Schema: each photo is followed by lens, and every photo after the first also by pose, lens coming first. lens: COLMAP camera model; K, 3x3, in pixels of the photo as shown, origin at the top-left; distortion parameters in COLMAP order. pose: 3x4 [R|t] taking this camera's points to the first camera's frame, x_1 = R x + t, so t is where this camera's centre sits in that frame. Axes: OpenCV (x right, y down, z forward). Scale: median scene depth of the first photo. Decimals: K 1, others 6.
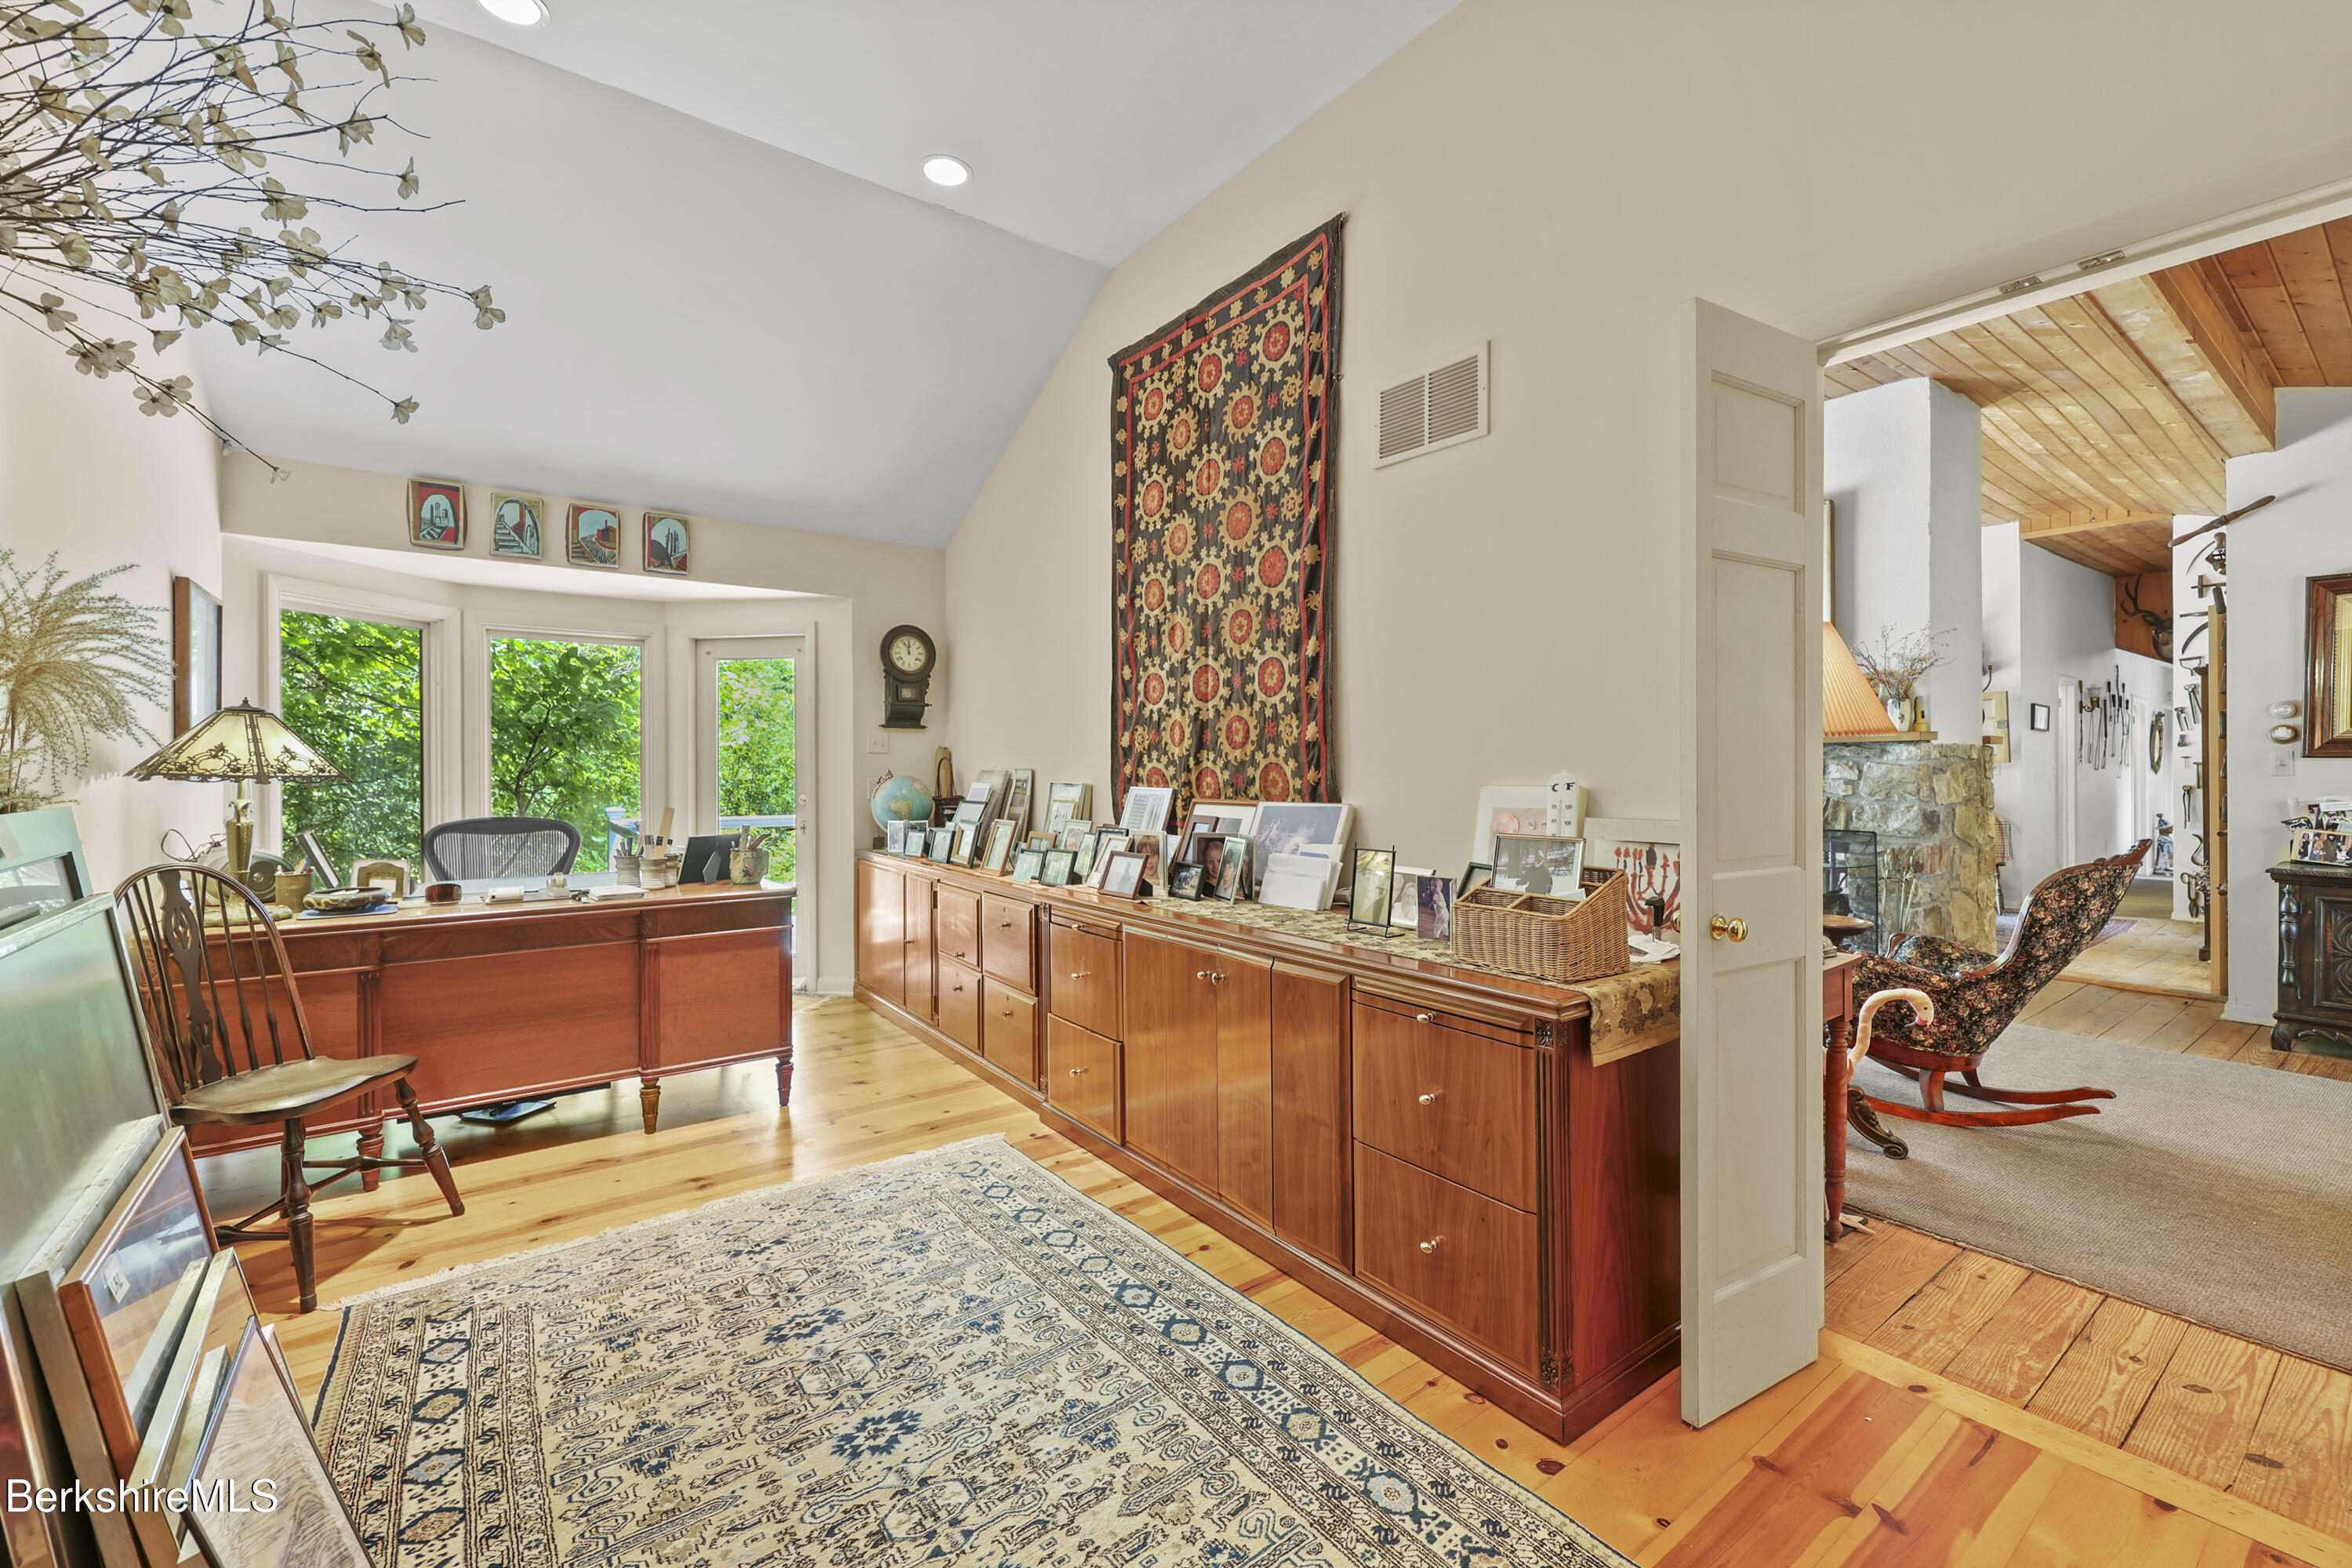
lens RADIAL K [[980.4, 0, 1175.5], [0, 980.4, 766.3], [0, 0, 1]] dist [-0.000766, 0.000188]
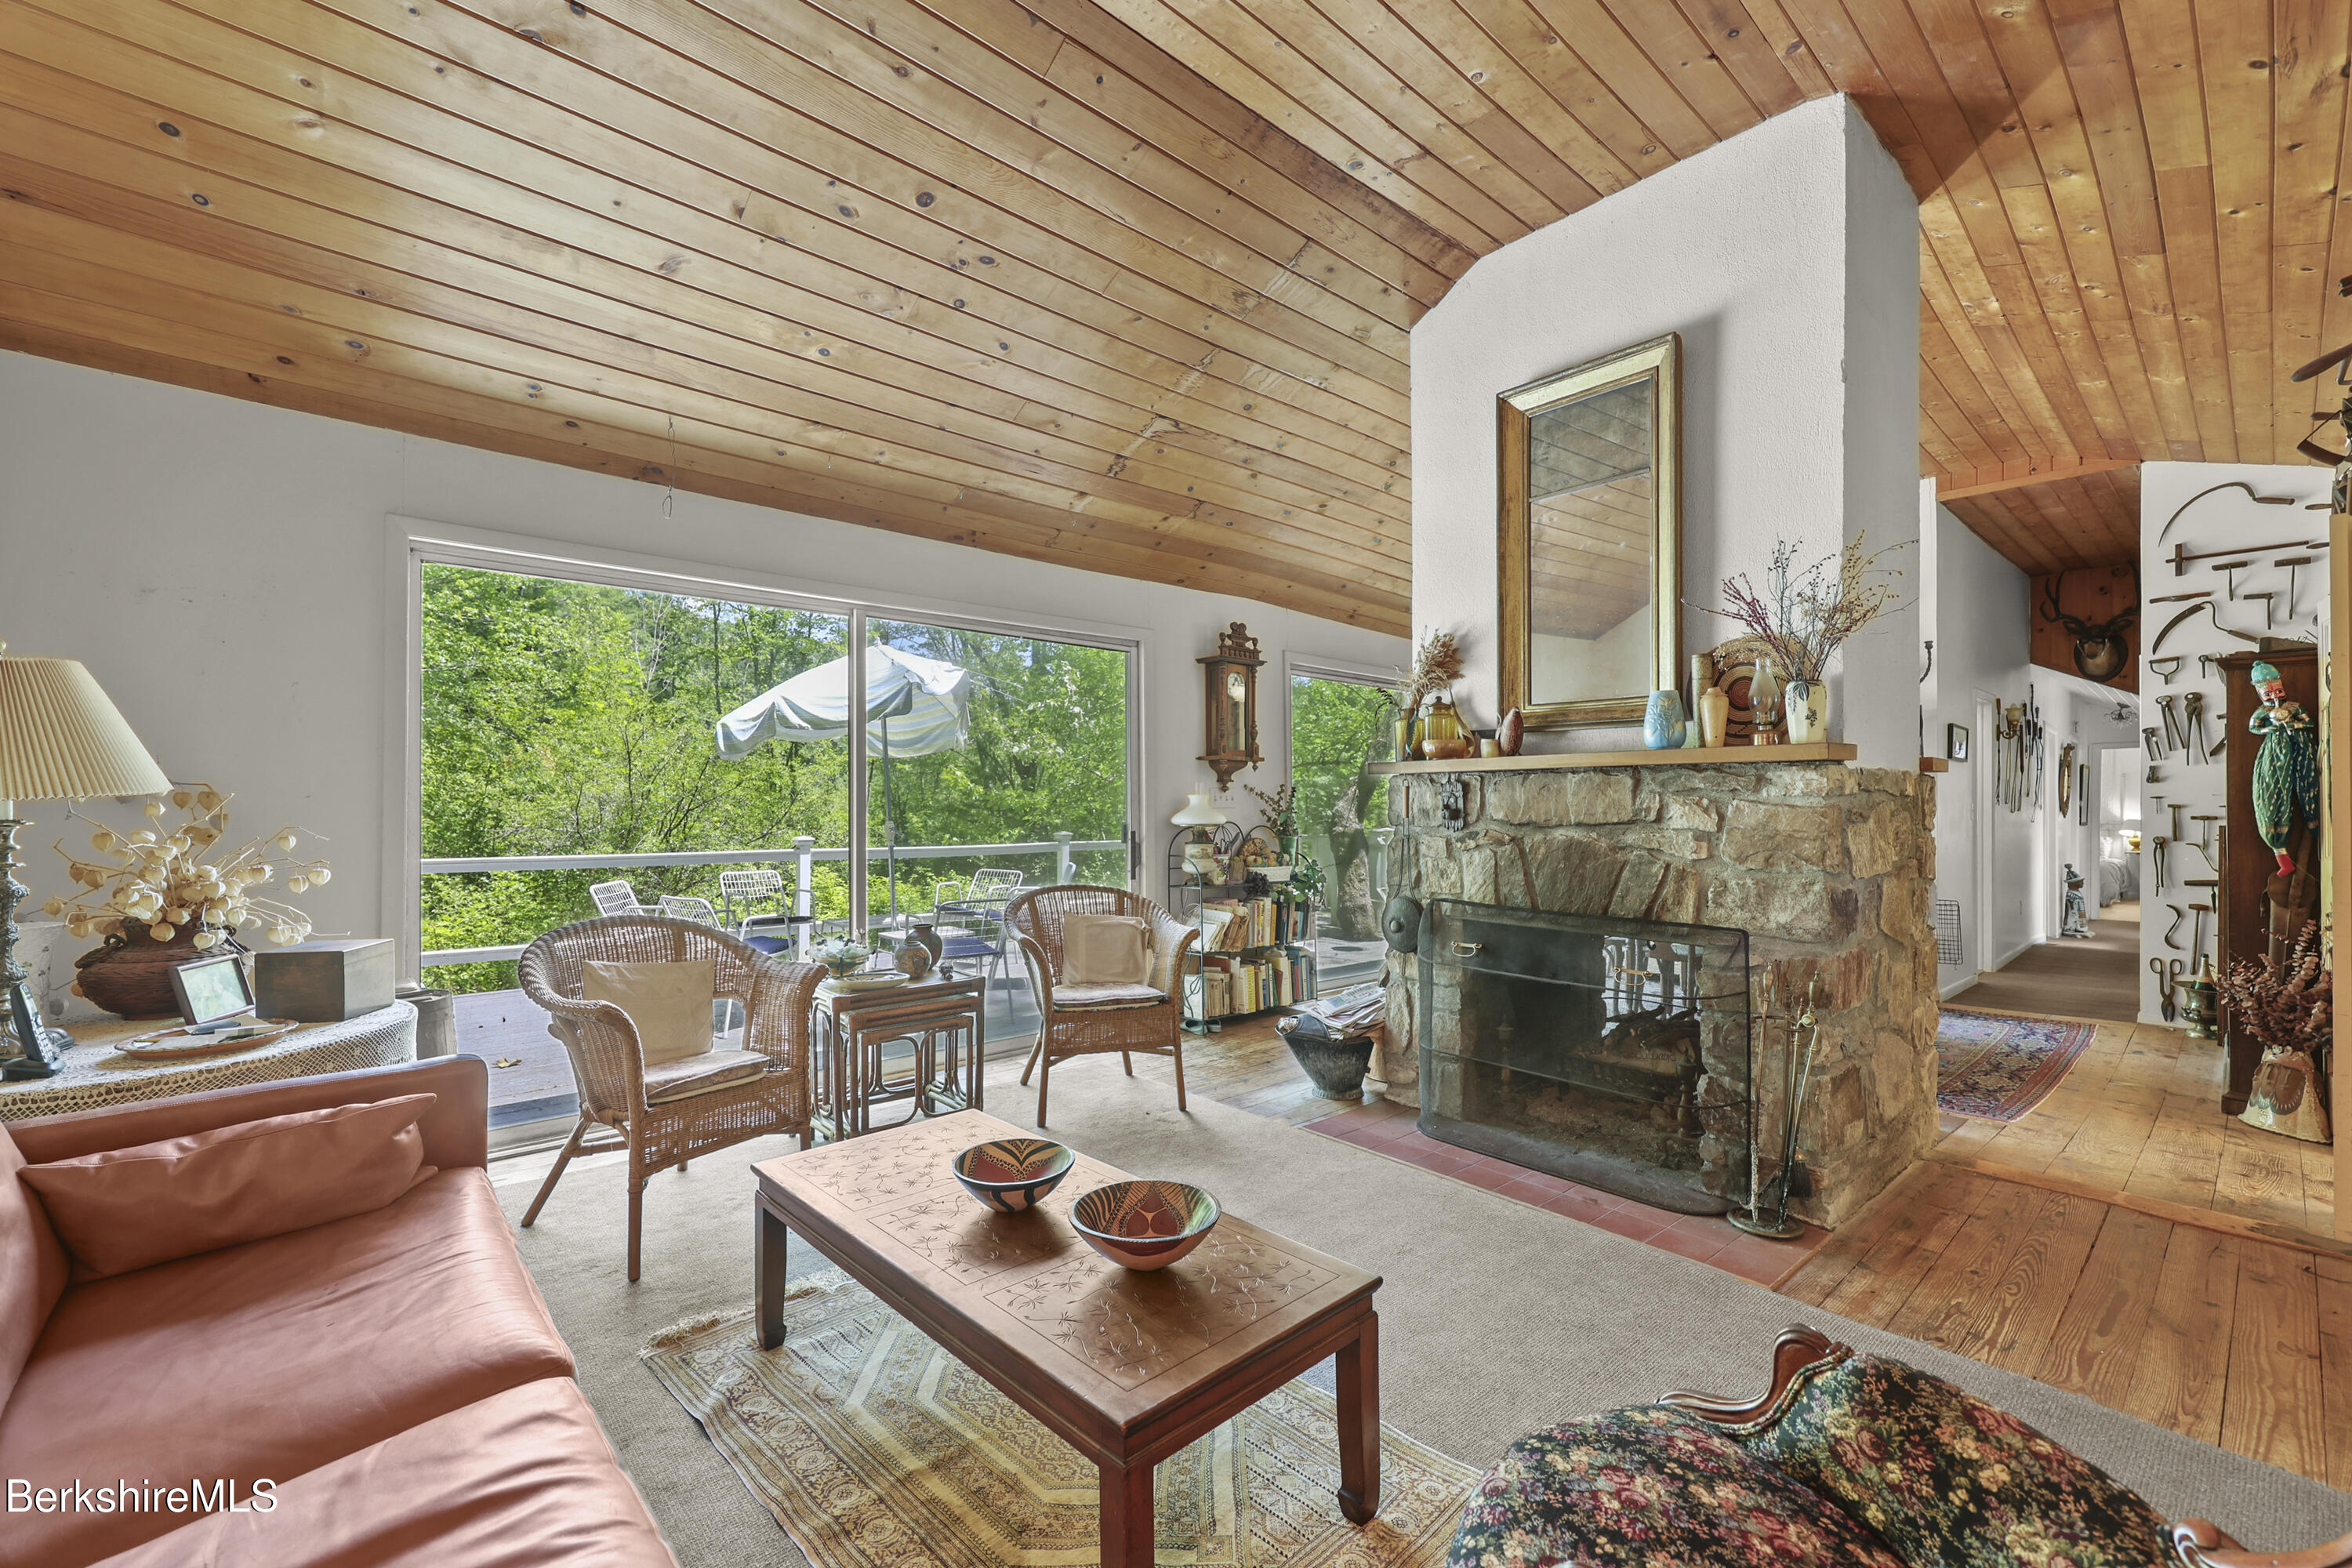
lens RADIAL K [[980.4, 0, 1177.6], [0, 980.4, 791.5], [0, 0, 1]] dist [-0.000766, 0.000188]
pose [[0.996065, 0.009690, 0.088099, 0.420805], [-0.009003, 0.999926, -0.008188, -0.002108], [-0.088172, 0.007362, 0.996078, 0.581986]]
